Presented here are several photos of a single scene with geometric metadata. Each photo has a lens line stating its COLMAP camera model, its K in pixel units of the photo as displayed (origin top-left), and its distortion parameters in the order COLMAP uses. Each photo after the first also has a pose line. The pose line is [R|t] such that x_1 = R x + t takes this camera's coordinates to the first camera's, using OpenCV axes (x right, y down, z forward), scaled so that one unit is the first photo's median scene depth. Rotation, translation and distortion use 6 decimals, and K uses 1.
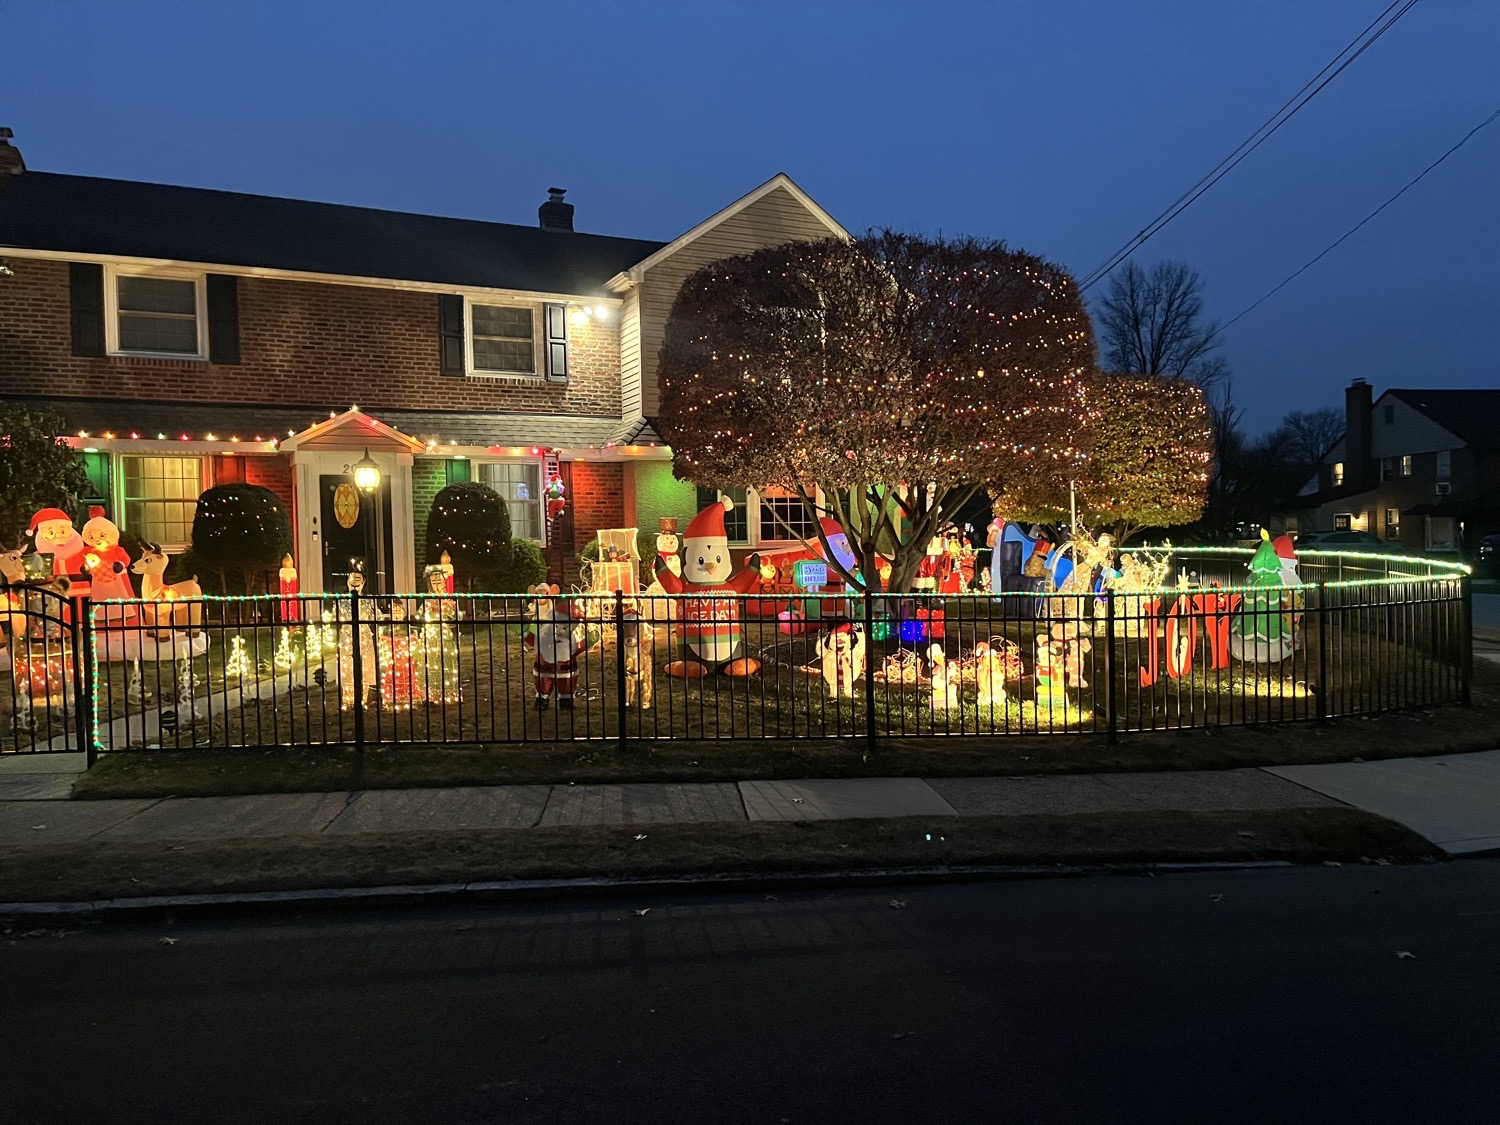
lens RADIAL K [[1107.5, 0, 763.2], [0, 1107.5, 568.8], [0, 0, 1]] dist [0.081503, -0.102182]
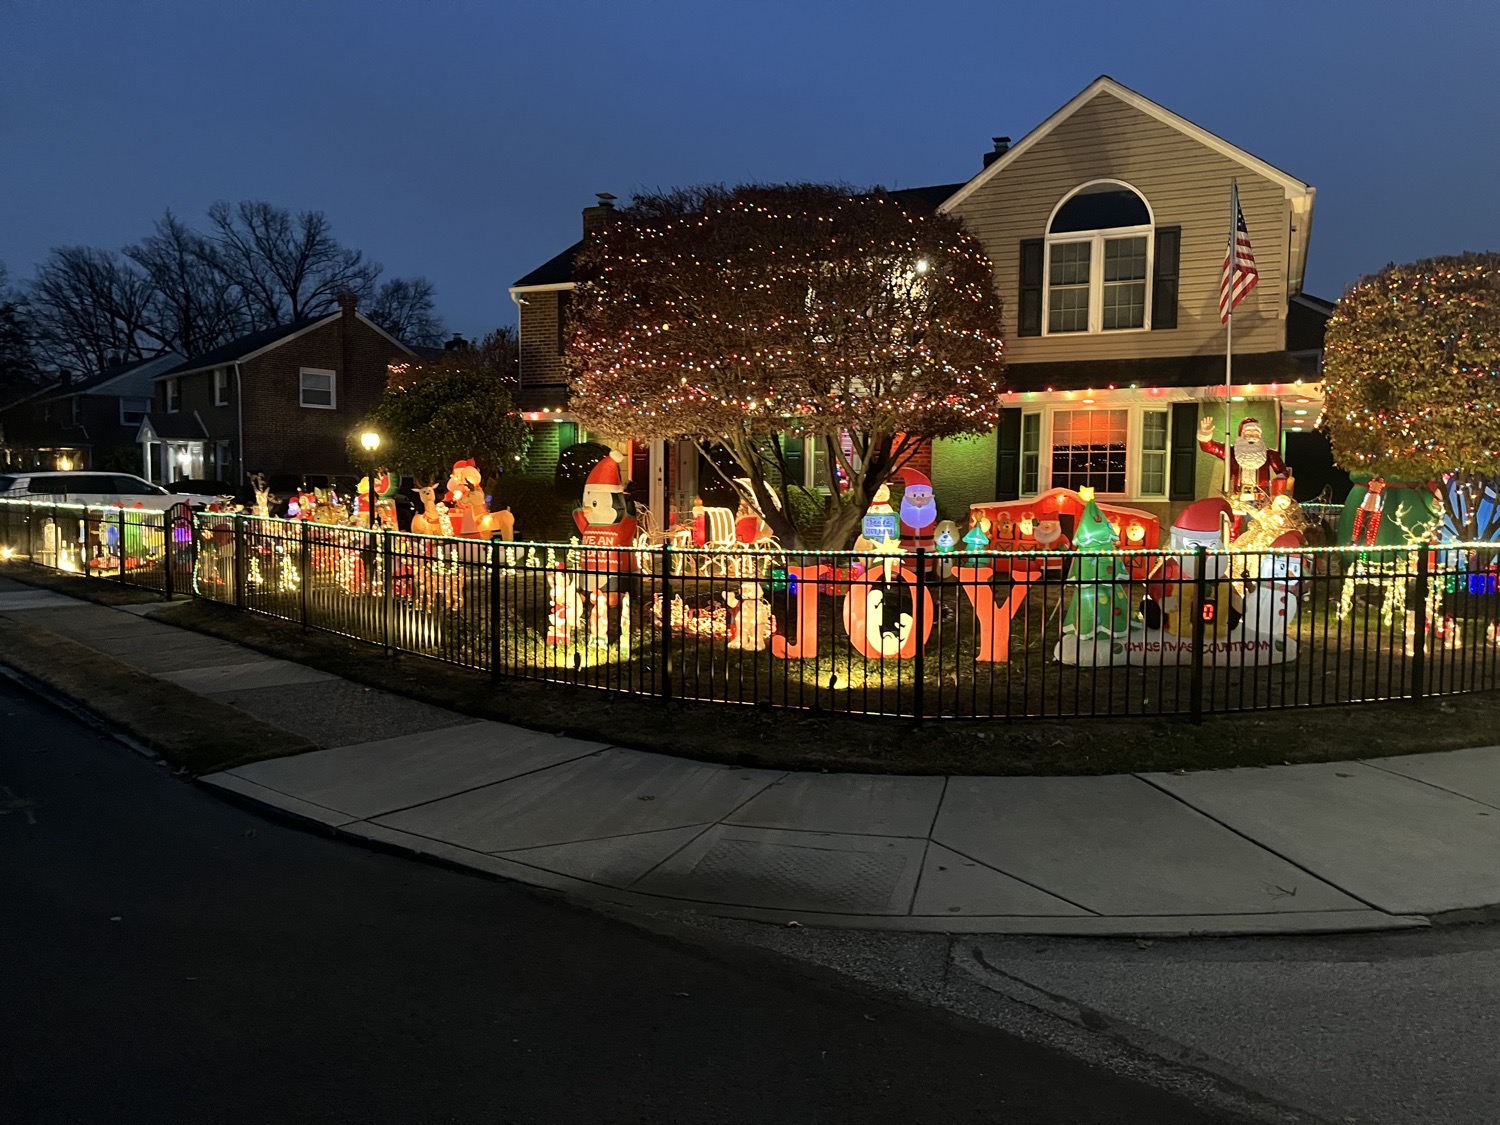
lens RADIAL K [[1107.5, 0, 763.2], [0, 1107.5, 568.8], [0, 0, 1]] dist [0.081503, -0.102182]
pose [[0.609186, 0.077170, -0.789264, 0.636423], [-0.039173, 0.996967, 0.067242, -0.016297], [0.792059, -0.010045, 0.610361, 0.268496]]
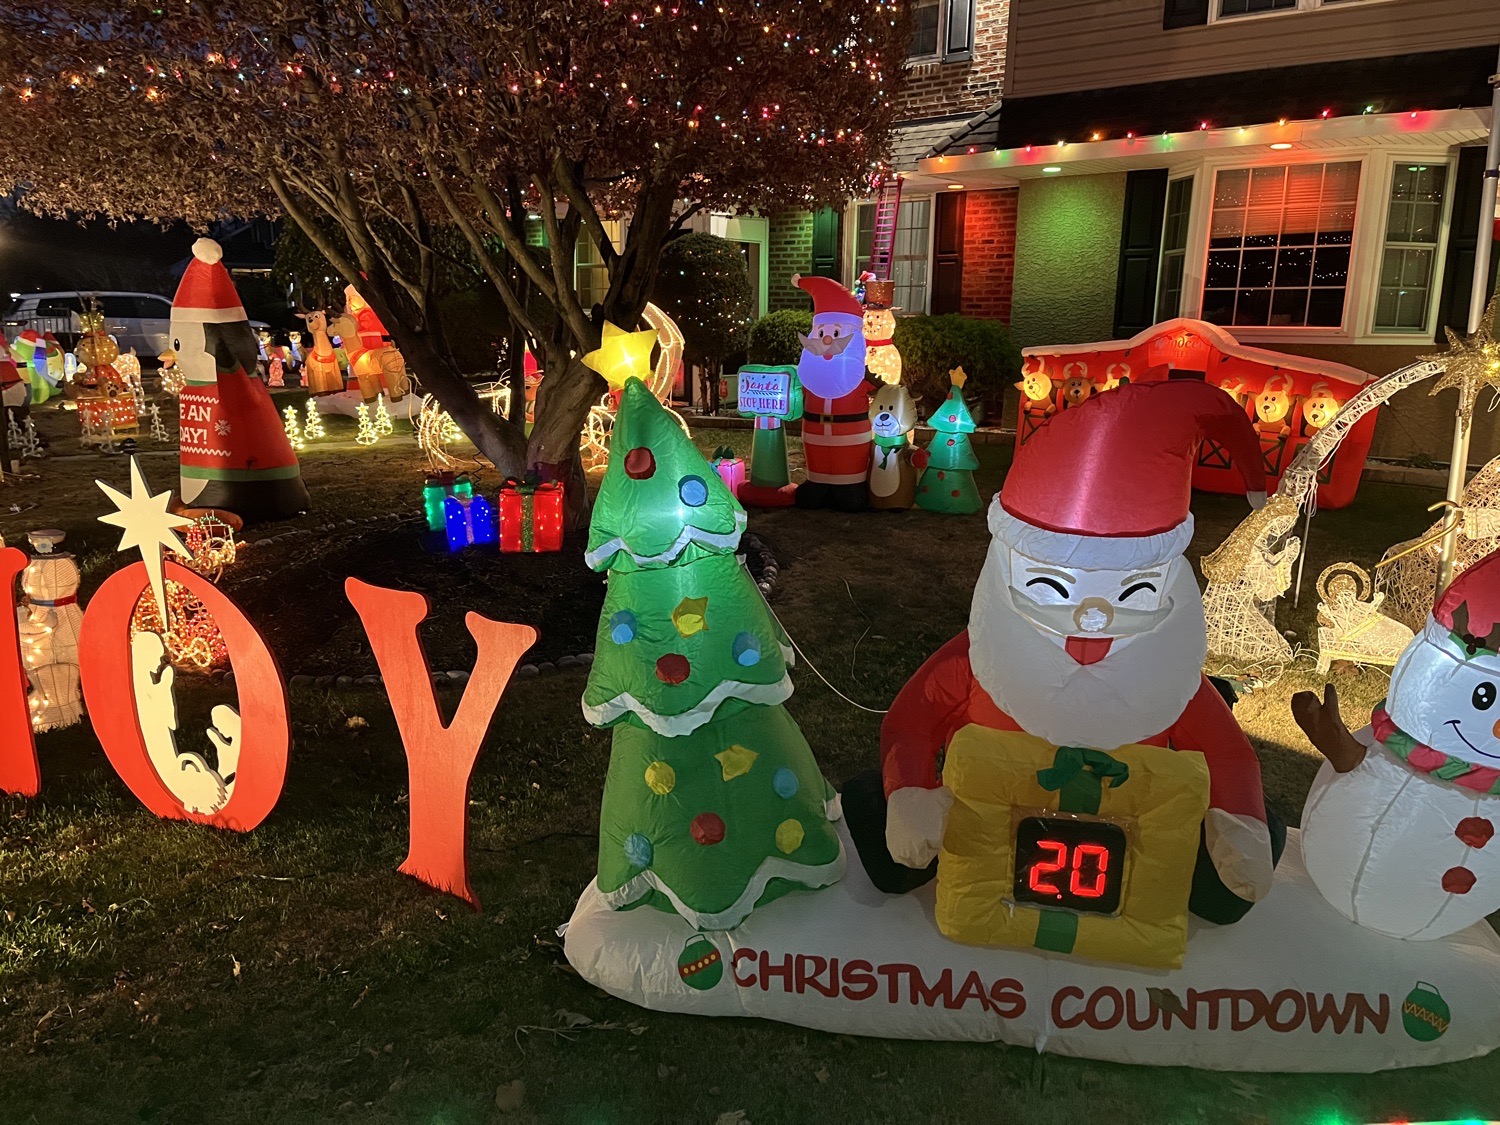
lens RADIAL K [[1107.5, 0, 763.2], [0, 1107.5, 568.8], [0, 0, 1]] dist [0.081503, -0.102182]
pose [[0.376449, 0.227875, -0.897975, 0.443635], [-0.042238, 0.972491, 0.229078, -0.028240], [0.925474, -0.048307, 0.375719, 0.670185]]
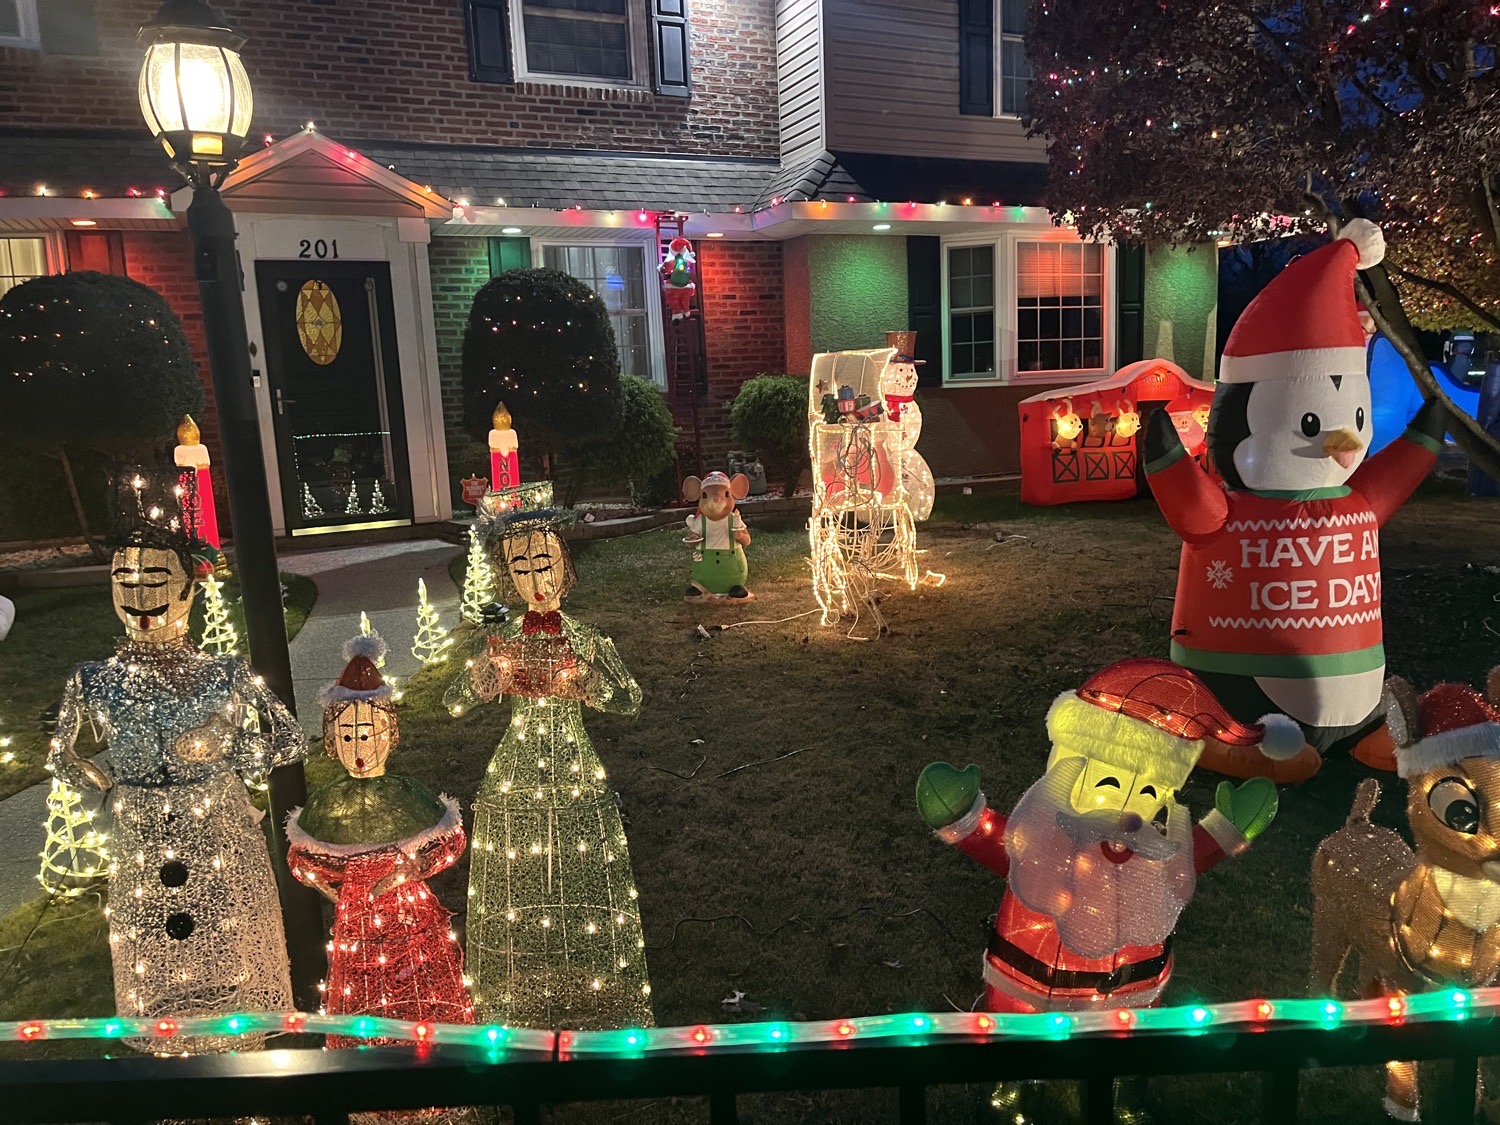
lens RADIAL K [[1148.4, 0, 750.0], [0, 1148.4, 562.5], [0, 0, 1]] dist [0.035492, 0.000437]
pose [[0.998610, -0.015122, -0.050482, -0.124880], [0.021694, 0.990973, 0.132291, -0.009692], [0.048026, -0.133202, 0.989925, 0.406233]]
